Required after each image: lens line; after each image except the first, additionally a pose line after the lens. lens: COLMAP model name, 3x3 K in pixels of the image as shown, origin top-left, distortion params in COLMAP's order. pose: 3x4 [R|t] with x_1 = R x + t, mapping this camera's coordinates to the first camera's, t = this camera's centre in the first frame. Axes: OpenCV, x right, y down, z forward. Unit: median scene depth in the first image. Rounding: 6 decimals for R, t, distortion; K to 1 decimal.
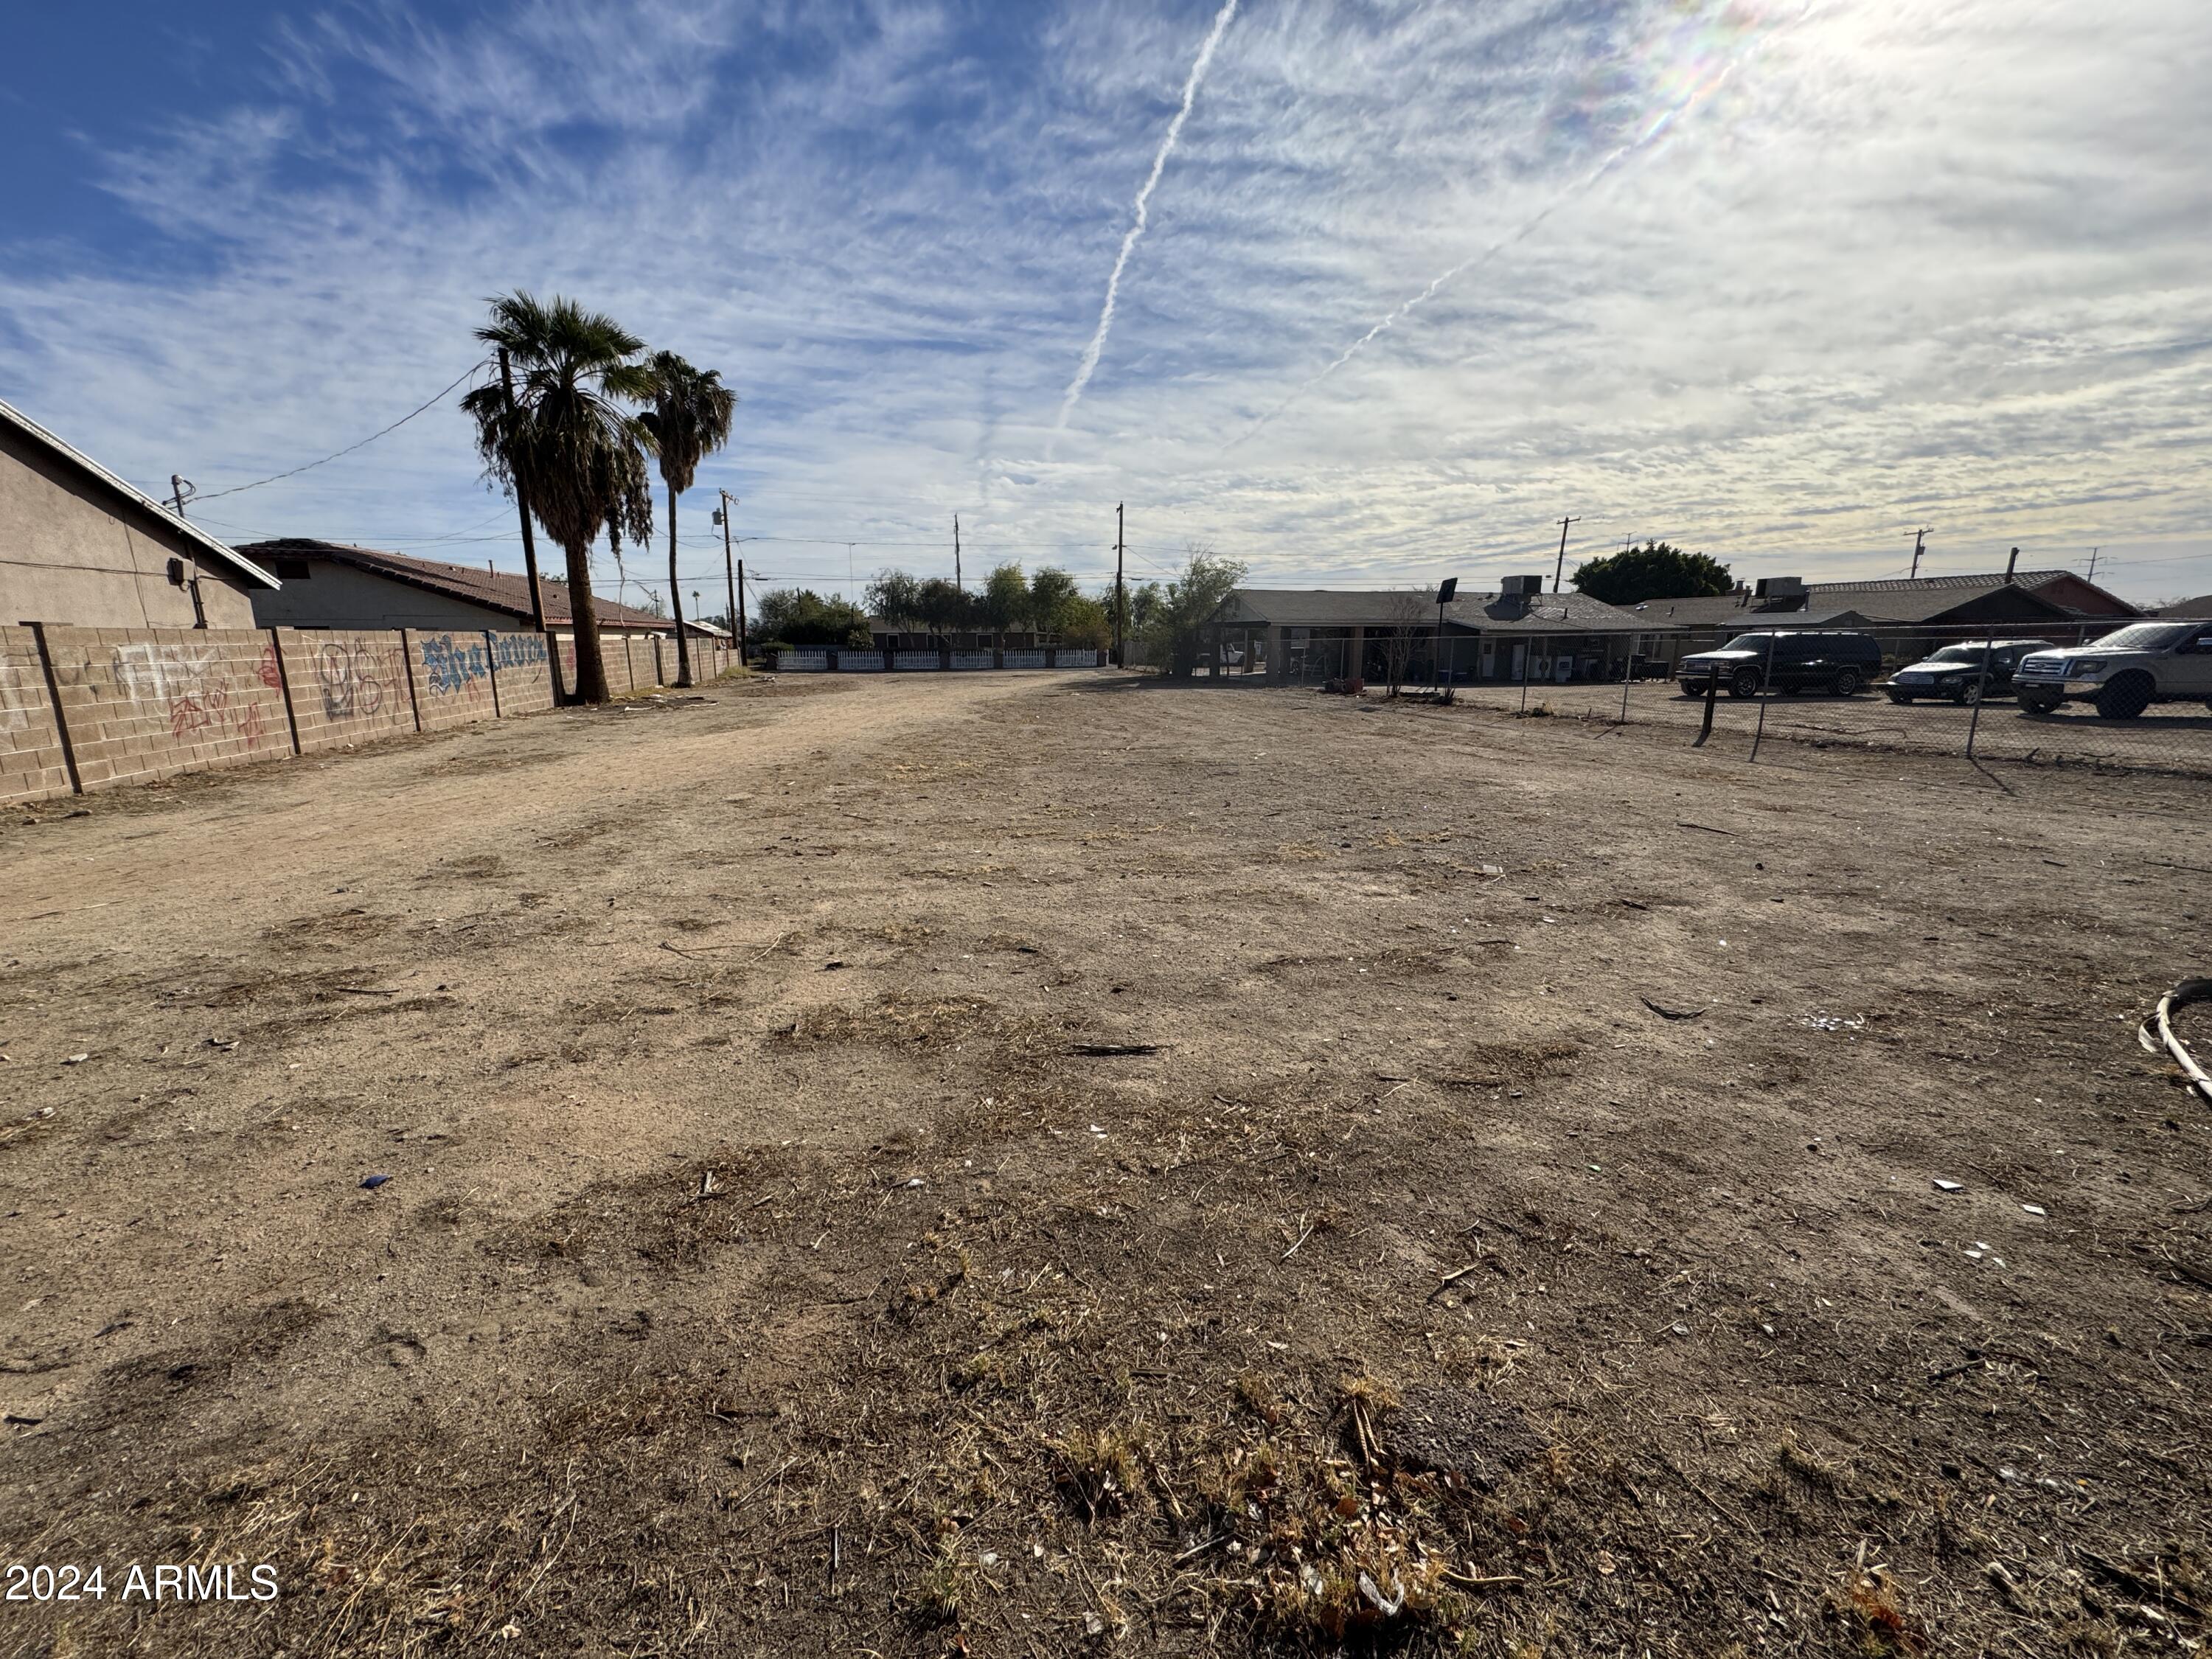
lens RADIAL K [[882.6, 0, 1106.0], [0, 882.6, 829.5], [0, 0, 1]] dist [-0.002903, -0.000591]
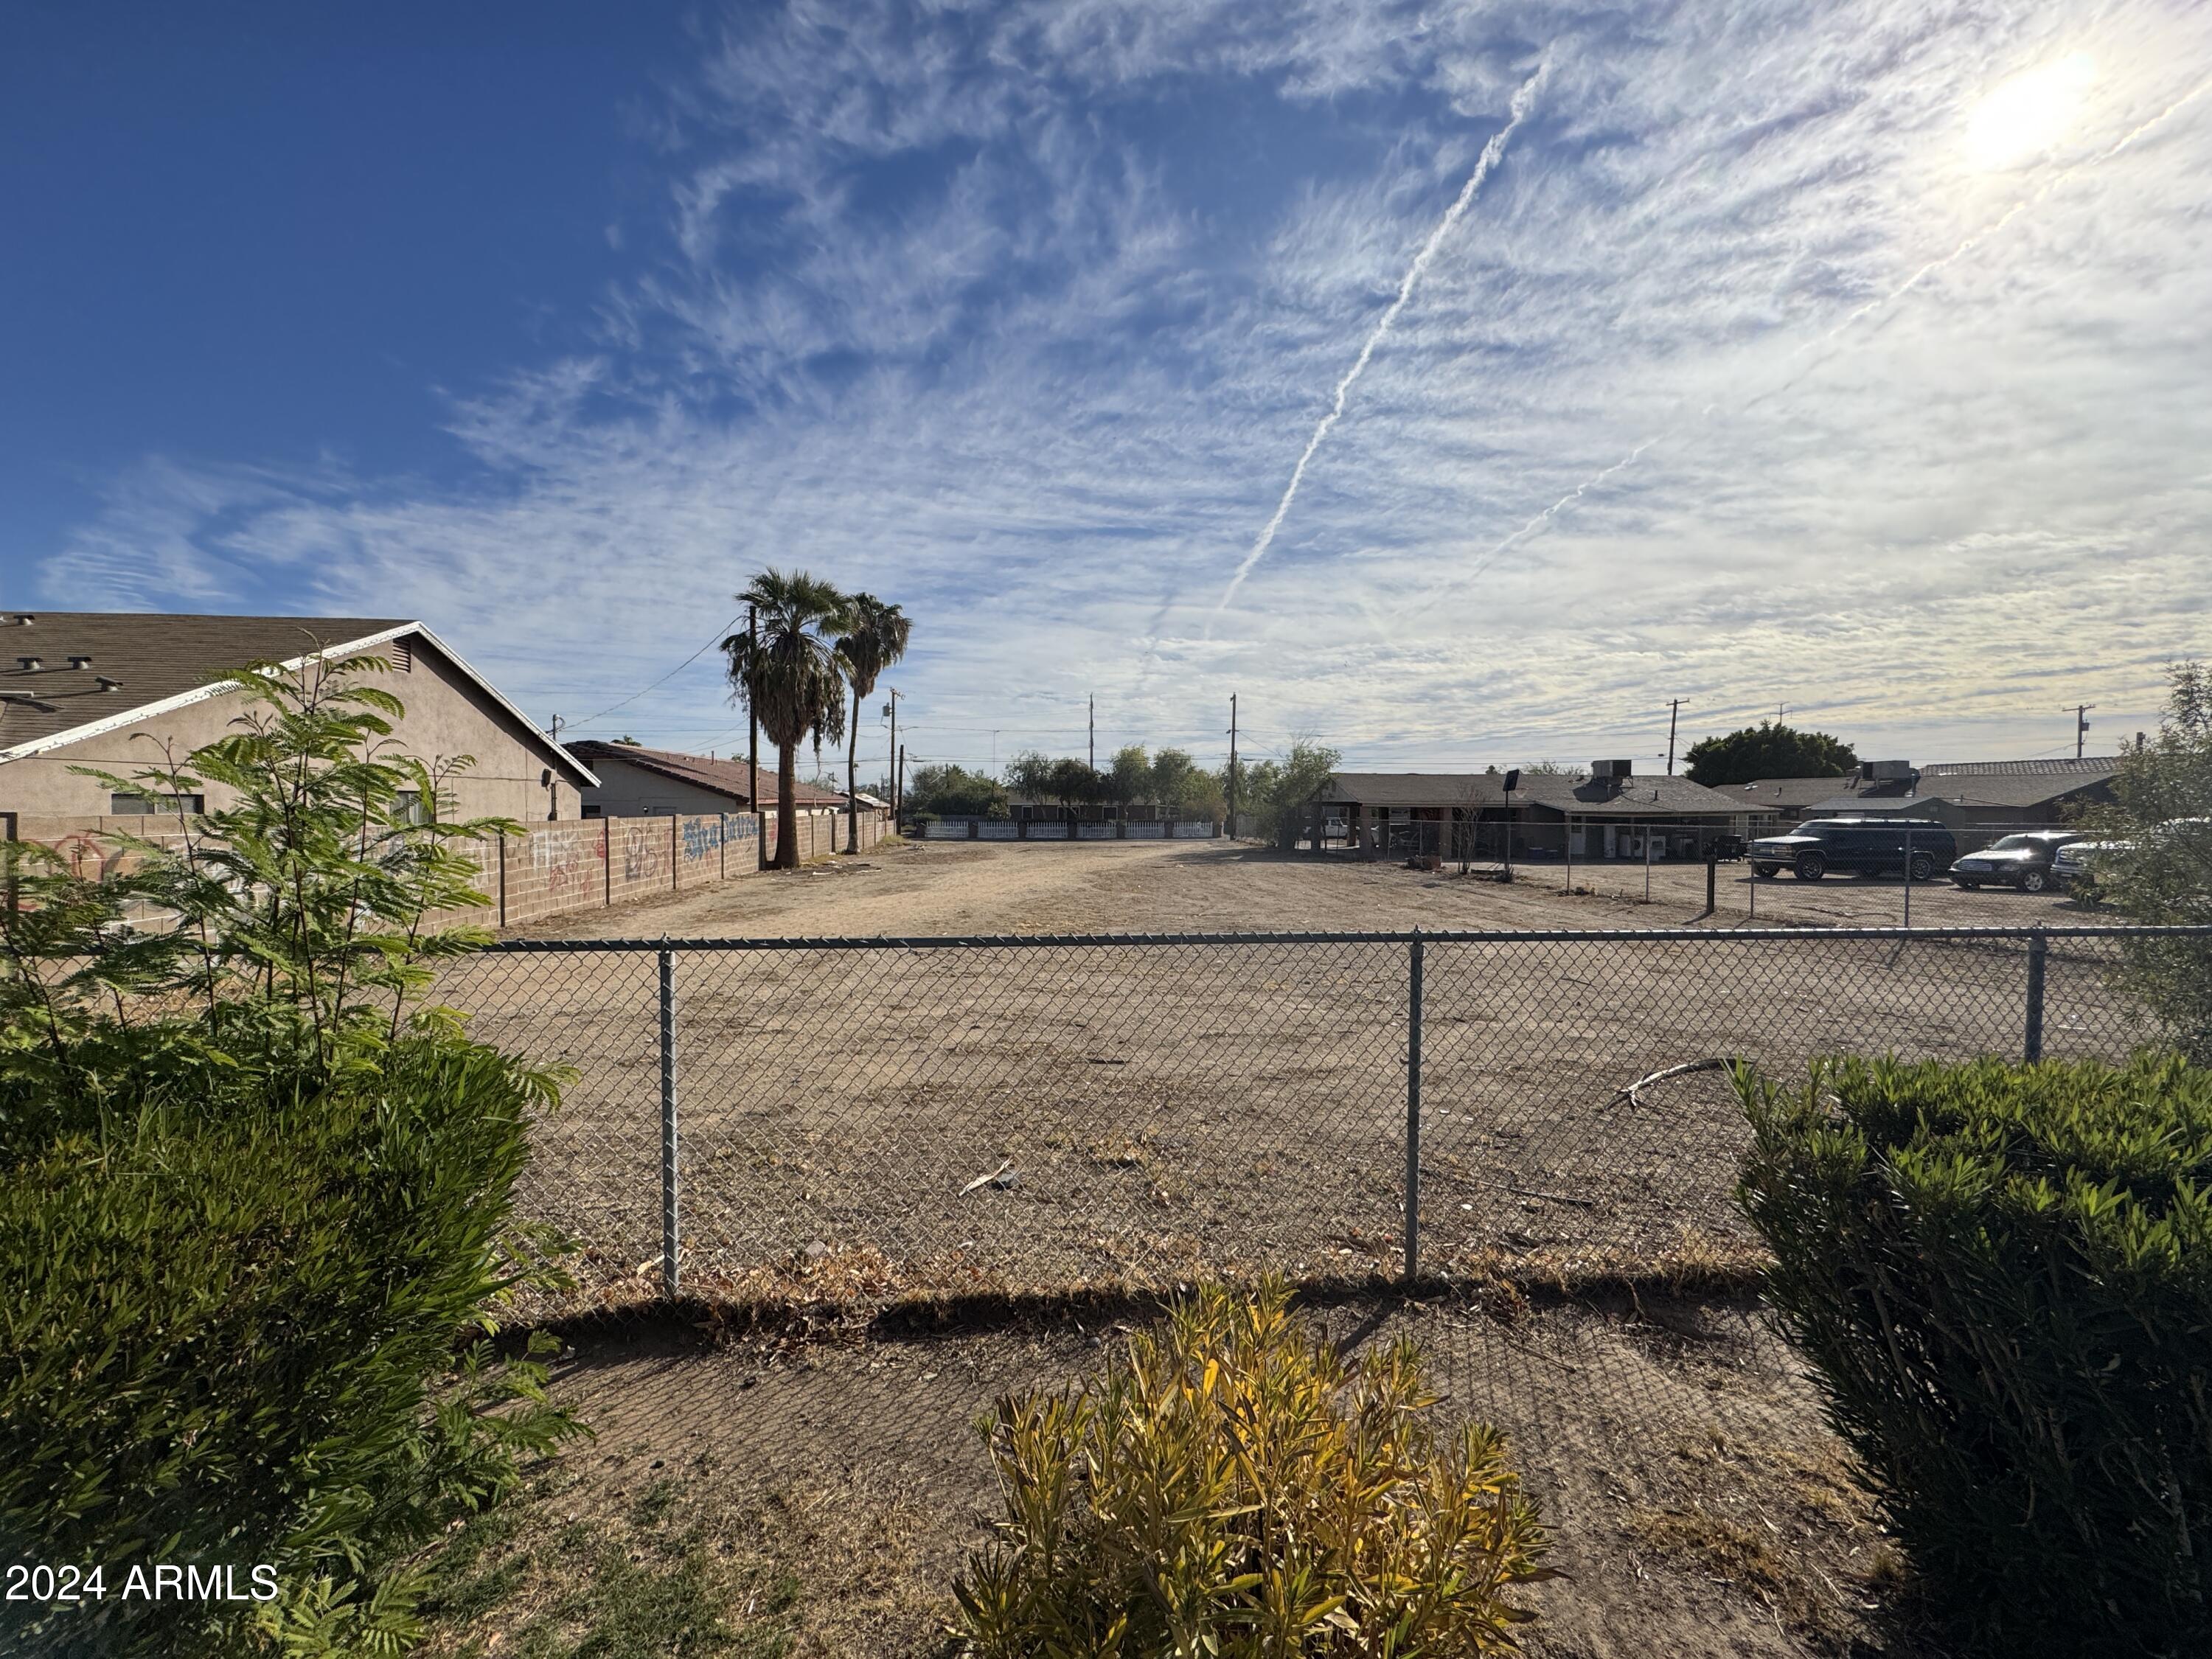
lens RADIAL K [[882.6, 0, 1106.0], [0, 882.6, 829.5], [0, 0, 1]] dist [-0.002903, -0.000591]
pose [[0.989557, 0.009980, -0.143795, 0.035002], [-0.036363, 0.982618, -0.182042, 0.011098], [0.139478, 0.185370, 0.972720, -0.129888]]
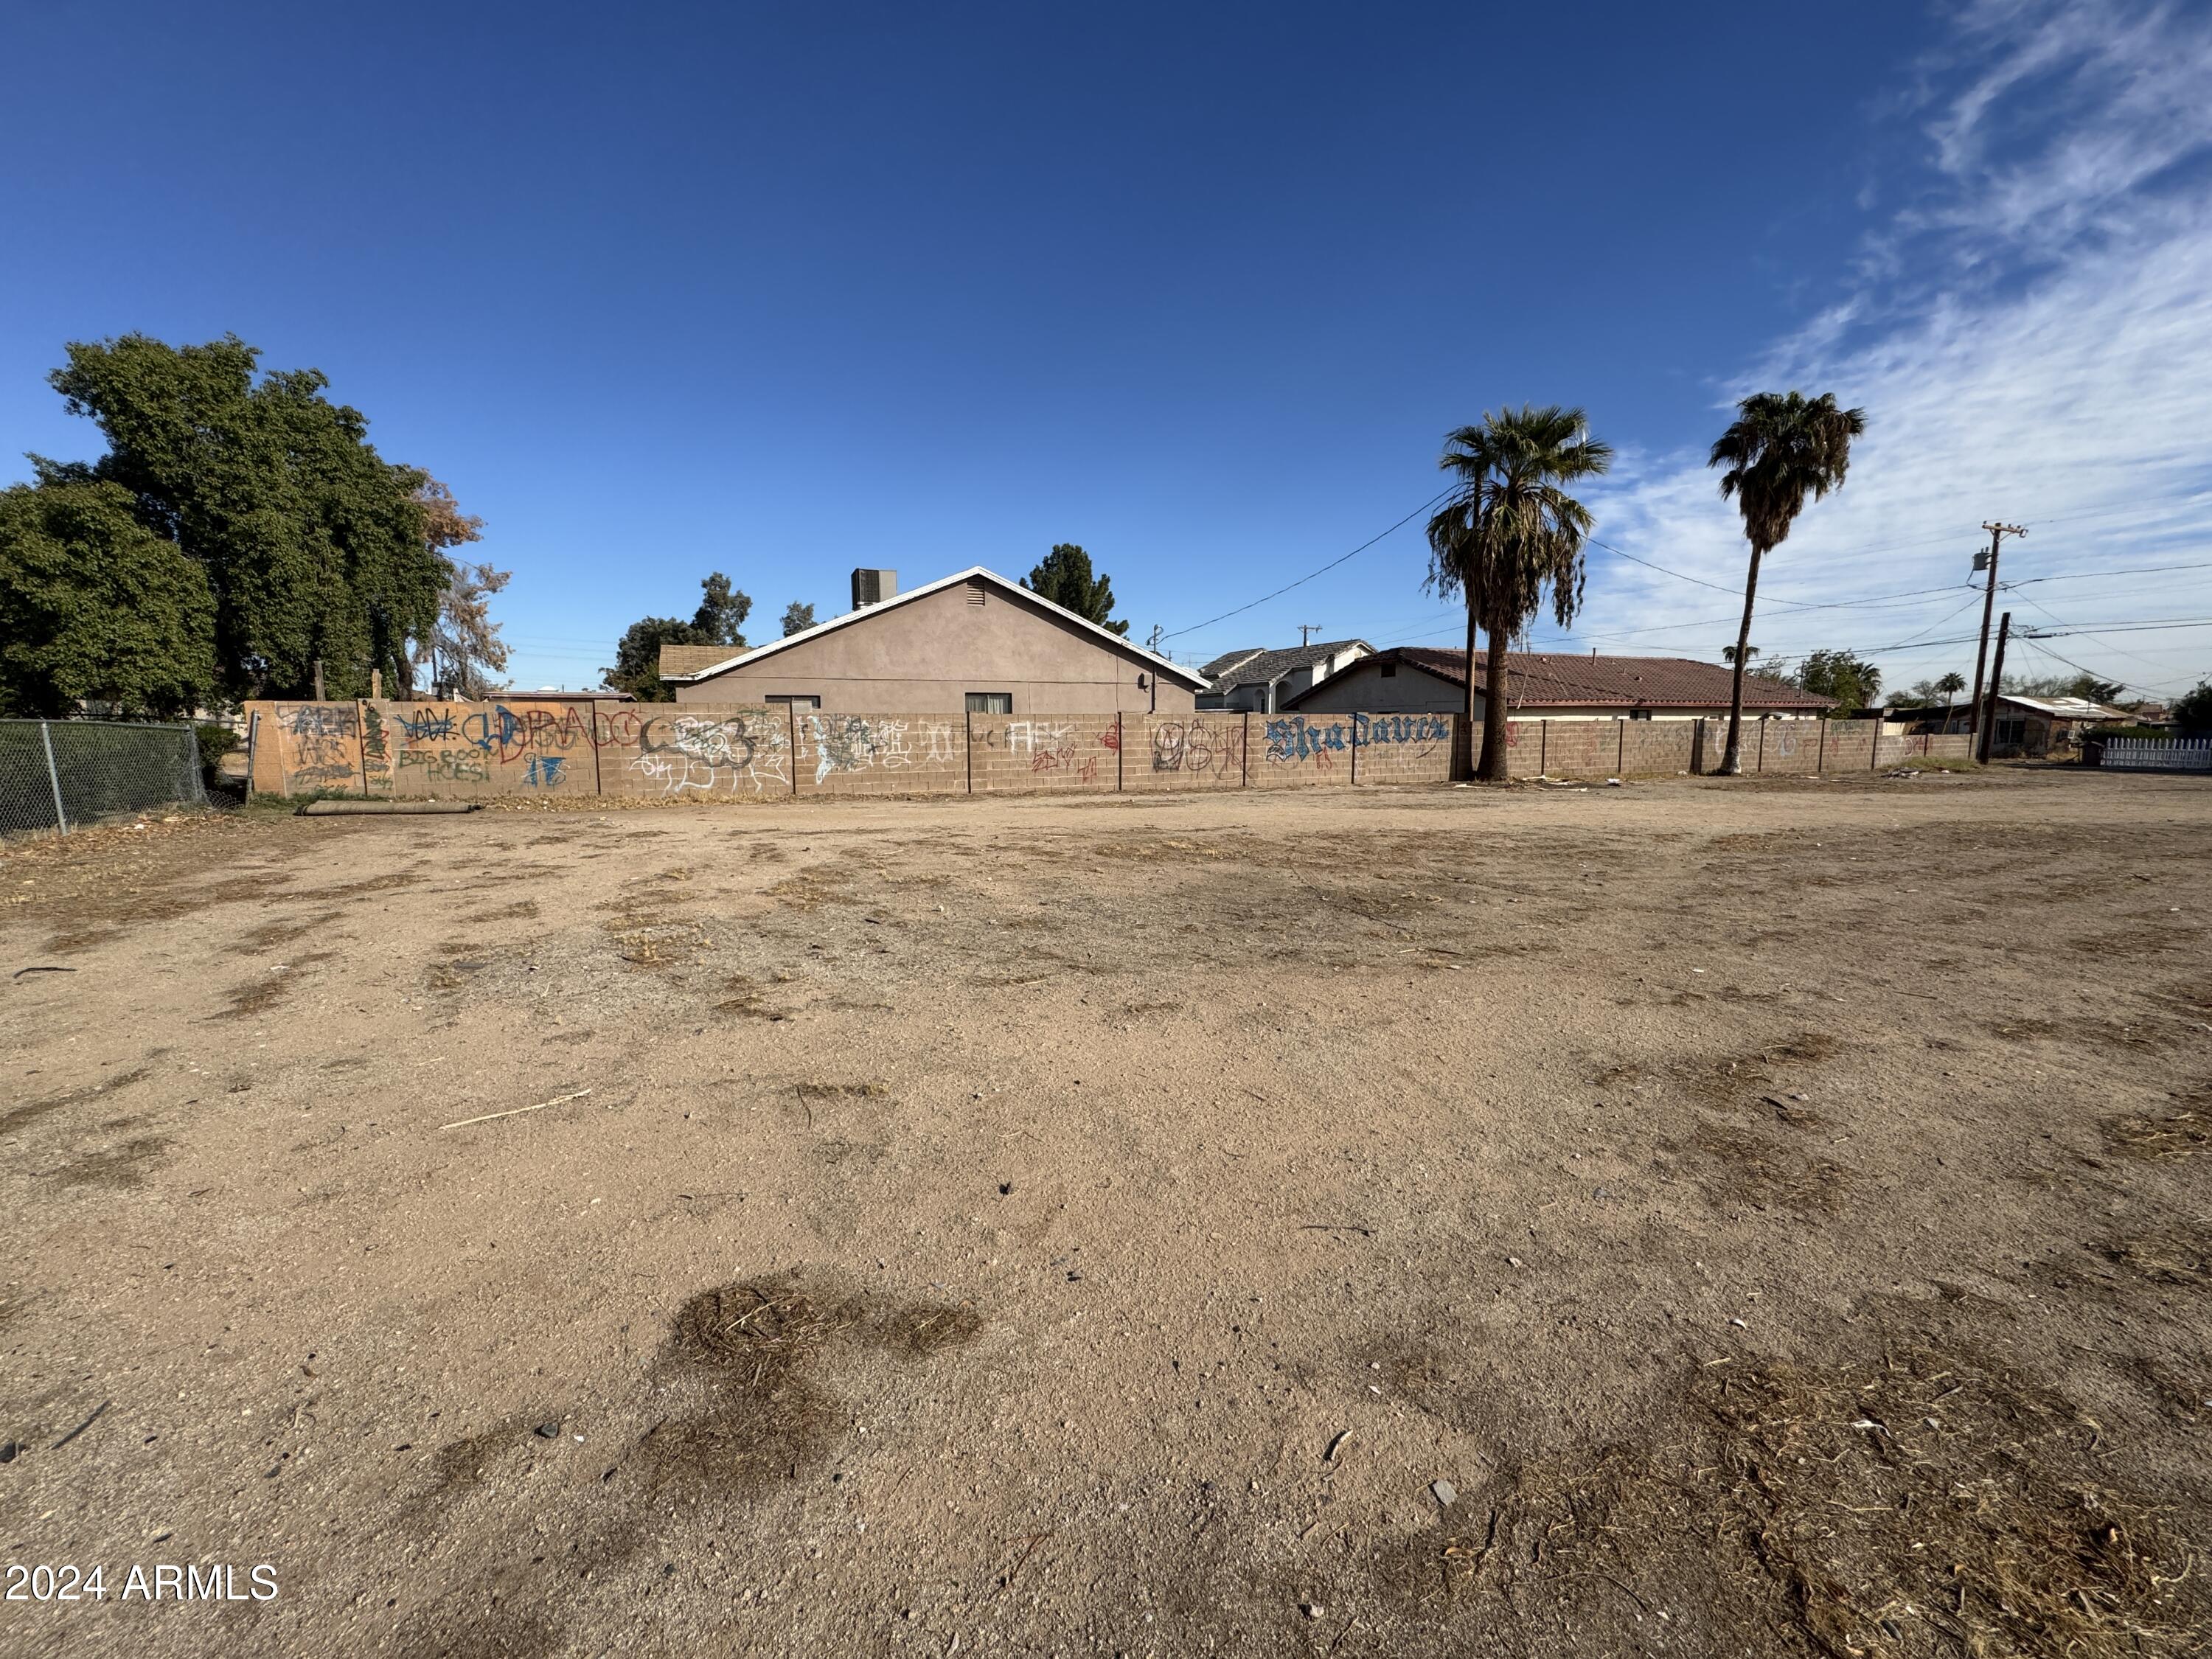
lens RADIAL K [[882.6, 0, 1106.0], [0, 882.6, 829.5], [0, 0, 1]] dist [-0.002903, -0.000591]
pose [[0.192284, 0.122984, -0.973602, 0.296869], [-0.208452, 0.974594, 0.081941, -0.063372], [0.958944, 0.187194, 0.213035, 0.287175]]
